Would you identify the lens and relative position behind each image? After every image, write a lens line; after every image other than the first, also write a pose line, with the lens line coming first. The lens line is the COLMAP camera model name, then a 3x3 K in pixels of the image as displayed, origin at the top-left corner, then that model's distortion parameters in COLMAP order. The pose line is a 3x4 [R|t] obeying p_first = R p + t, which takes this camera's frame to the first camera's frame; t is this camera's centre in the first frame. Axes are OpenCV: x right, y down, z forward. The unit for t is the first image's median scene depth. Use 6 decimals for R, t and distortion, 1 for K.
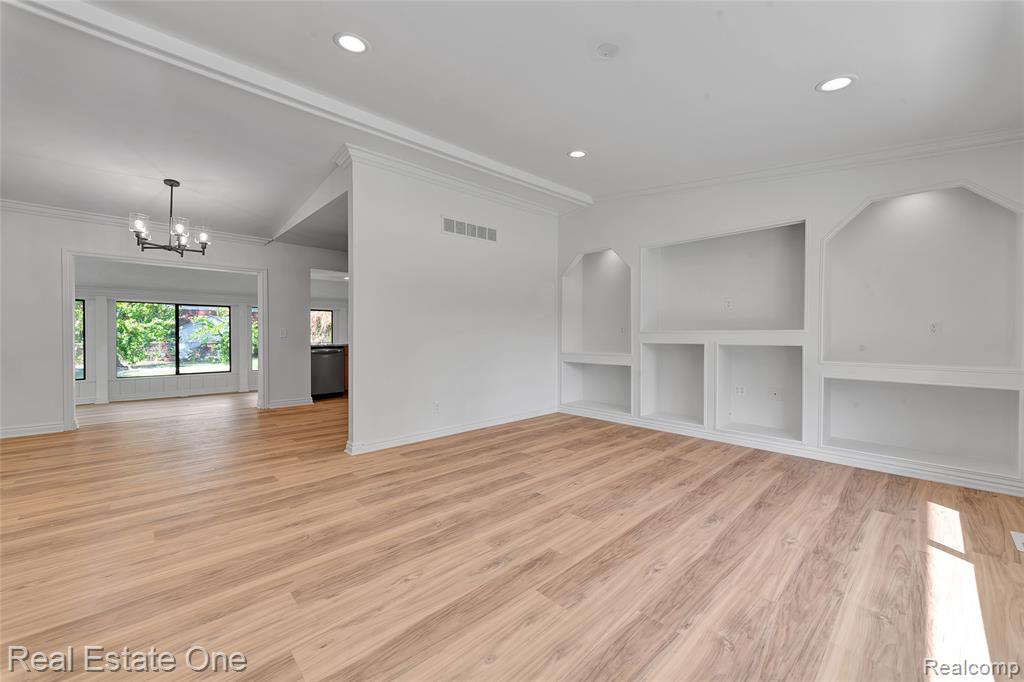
lens RADIAL K [[398.9, 0, 511.1], [0, 398.9, 339.3], [0, 0, 1]] dist [0.006618, 0.000035]
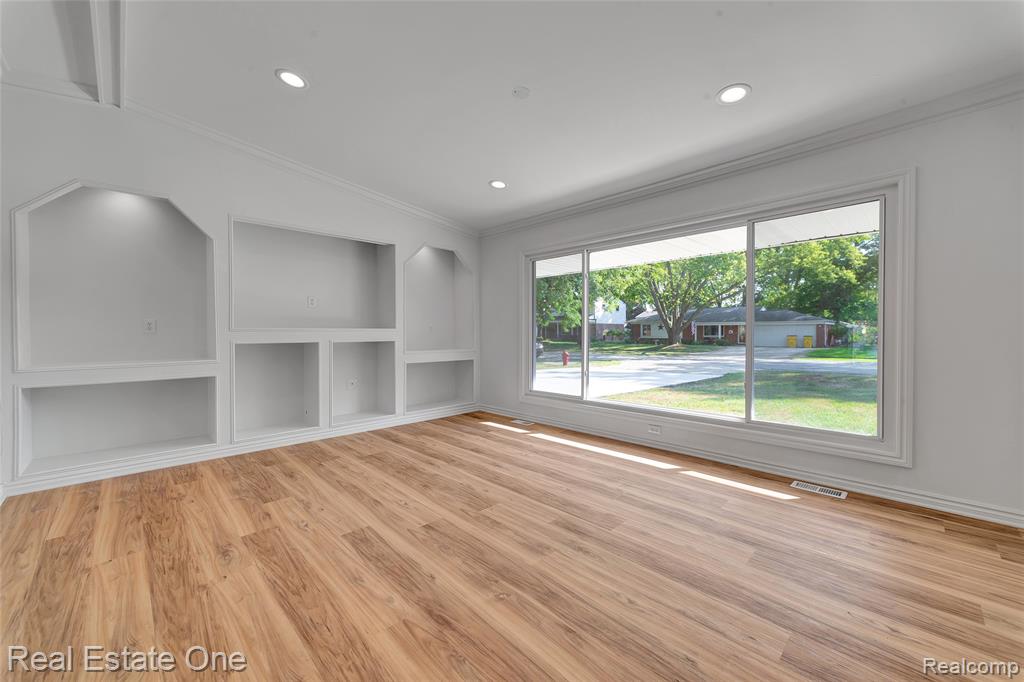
lens RADIAL K [[398.9, 0, 512.6], [0, 398.9, 341.1], [0, 0, 1]] dist [0.006618, 0.000035]
pose [[-0.021845, -0.021430, 0.999532, -0.729595], [0.014383, 0.999660, 0.021747, -0.007596], [-0.999658, 0.014852, -0.021530, 0.812307]]
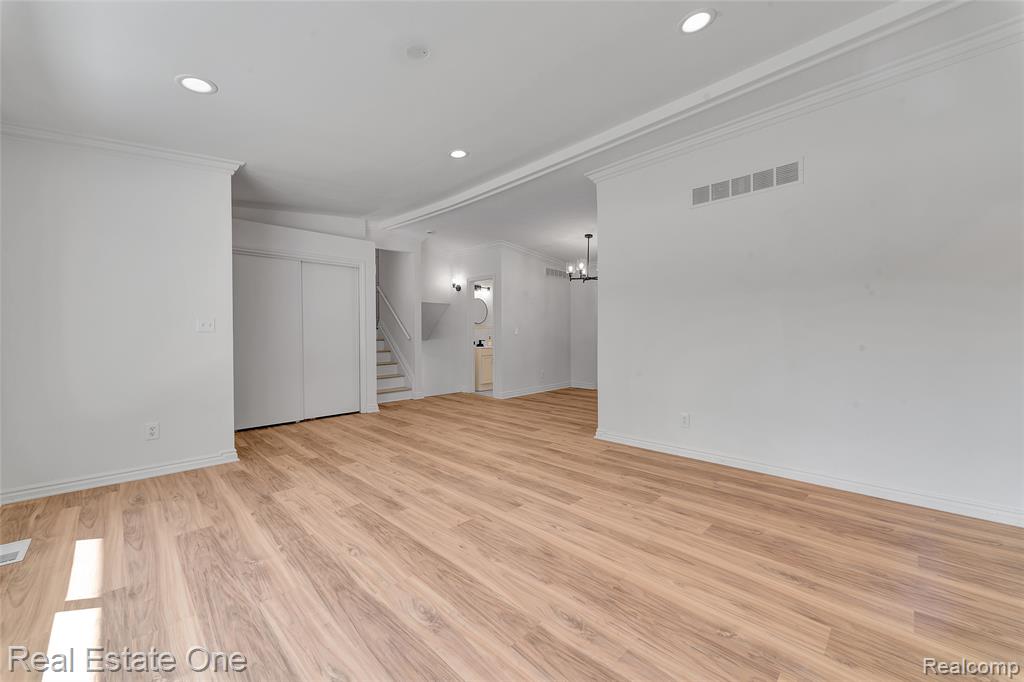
lens RADIAL K [[398.9, 0, 507.4], [0, 398.9, 333.9], [0, 0, 1]] dist [0.006618, 0.000035]
pose [[0.023556, -0.001085, -0.999722, 0.969660], [-0.006231, 0.999980, -0.001232, -0.009783], [0.999703, 0.006258, 0.023549, 0.924160]]
